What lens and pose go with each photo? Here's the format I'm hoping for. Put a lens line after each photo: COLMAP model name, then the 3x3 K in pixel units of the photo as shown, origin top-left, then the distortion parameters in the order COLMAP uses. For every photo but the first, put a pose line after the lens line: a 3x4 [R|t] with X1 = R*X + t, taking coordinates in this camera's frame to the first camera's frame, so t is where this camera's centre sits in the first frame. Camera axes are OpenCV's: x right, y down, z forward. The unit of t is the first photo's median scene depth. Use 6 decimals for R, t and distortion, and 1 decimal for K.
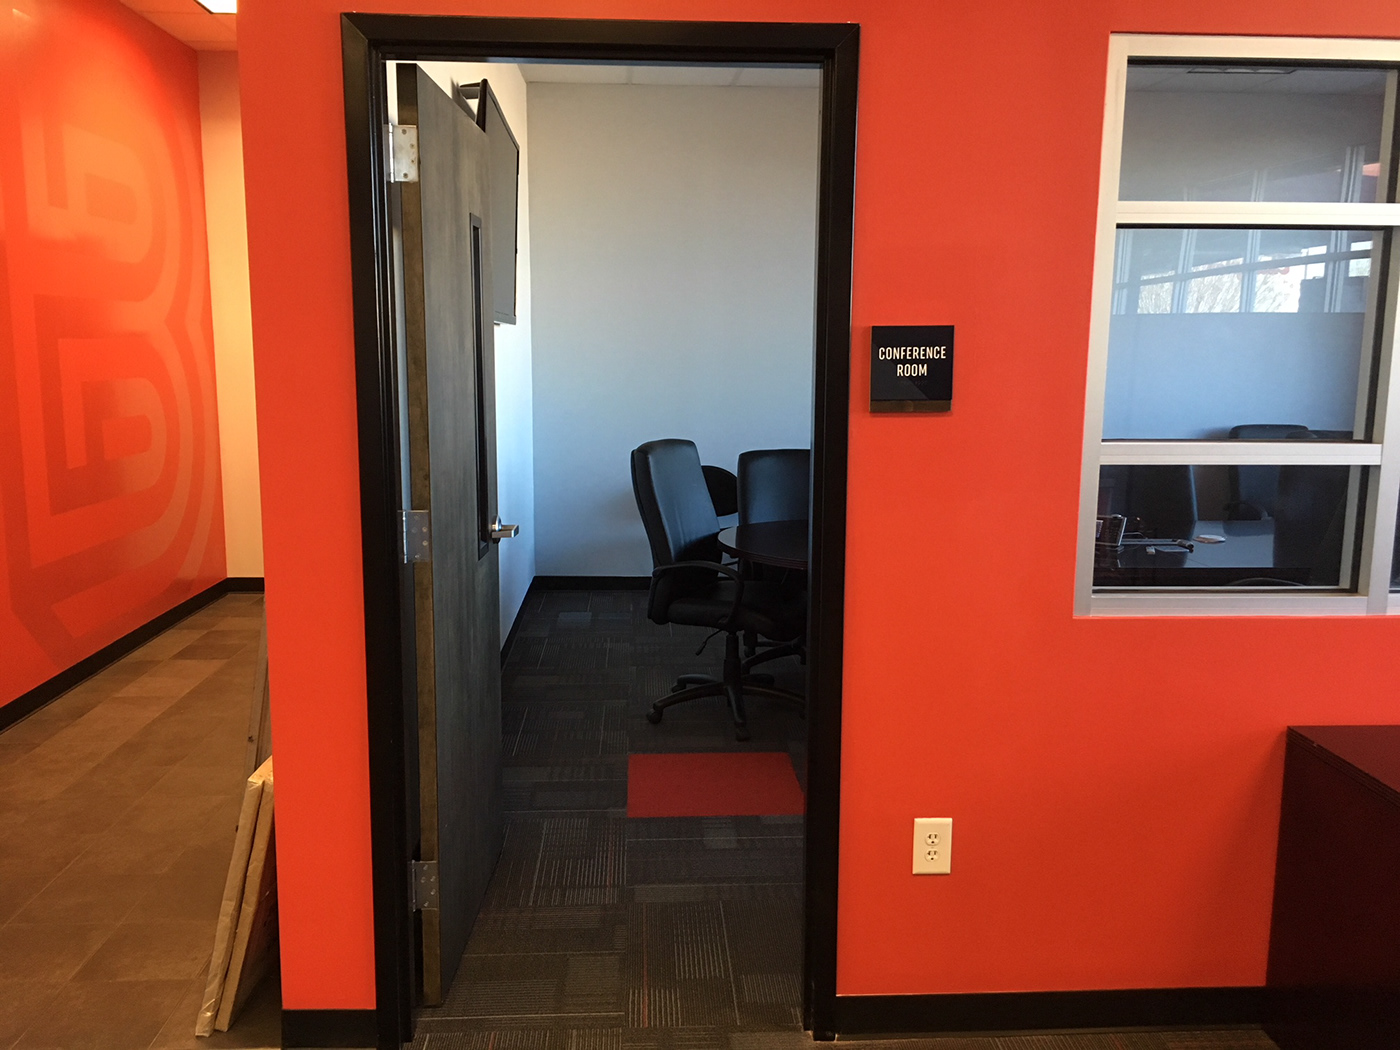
lens RADIAL K [[1182.3, 0, 704.4], [0, 1182.3, 522.8], [0, 0, 1]] dist [0.007076, 0.000824]
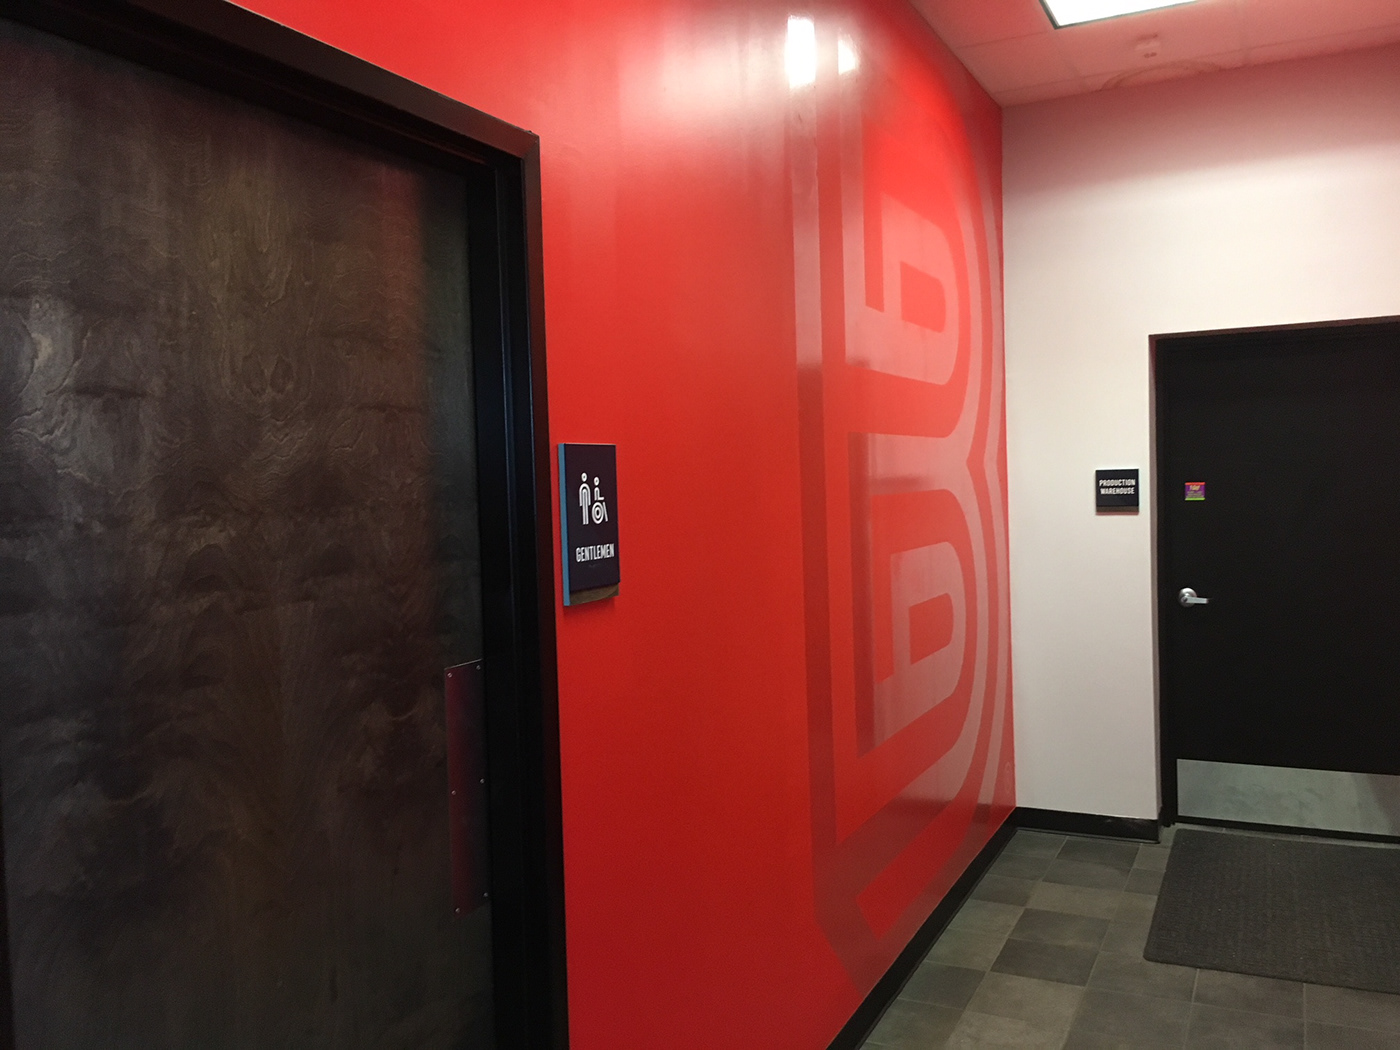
lens RADIAL K [[1182.3, 0, 704.4], [0, 1182.3, 522.8], [0, 0, 1]] dist [0.007076, 0.000824]
pose [[0.868238, -0.018489, -0.495804, -0.244682], [-0.035748, 0.994377, -0.099683, -0.057430], [0.494859, 0.104272, 0.862695, 0.307054]]
